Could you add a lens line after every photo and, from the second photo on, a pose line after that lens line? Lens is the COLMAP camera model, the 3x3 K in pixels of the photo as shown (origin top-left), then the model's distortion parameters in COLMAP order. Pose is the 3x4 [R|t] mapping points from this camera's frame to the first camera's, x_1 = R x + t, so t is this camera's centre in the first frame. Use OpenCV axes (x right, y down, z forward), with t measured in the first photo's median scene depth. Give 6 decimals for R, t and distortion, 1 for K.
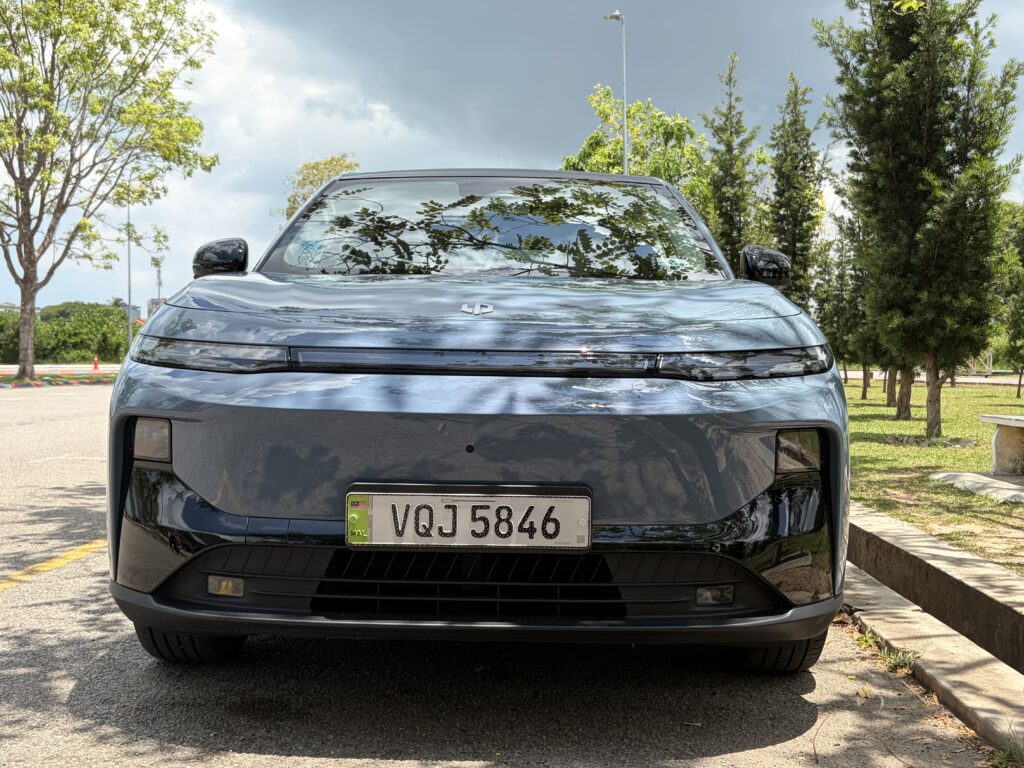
lens RADIAL K [[1143.4, 0, 512.0], [0, 1143.4, 384.0], [0, 0, 1]] dist [0.008117, -0.001688]
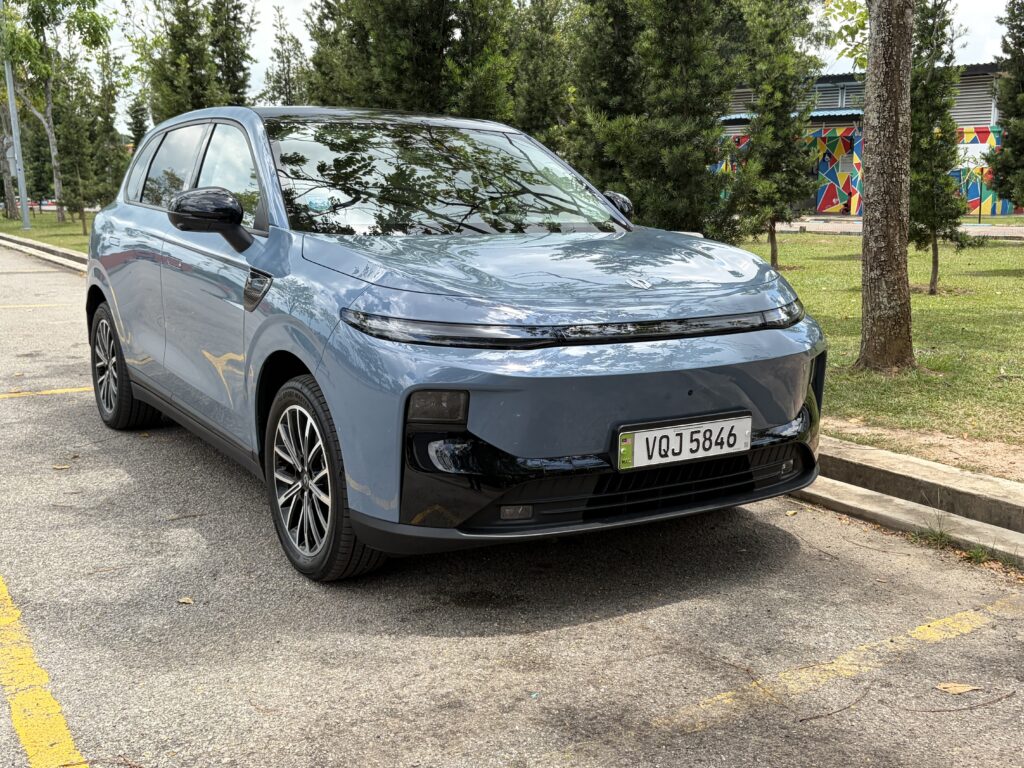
lens RADIAL K [[1094.4, 0, 512.0], [0, 1094.4, 384.0], [0, 0, 1]] dist [0.004522, 0.000037]
pose [[0.854823, -0.098228, 0.509538, -0.925440], [0.020841, 0.987627, 0.155430, -0.172538], [-0.518501, -0.122246, 0.846293, -0.045047]]
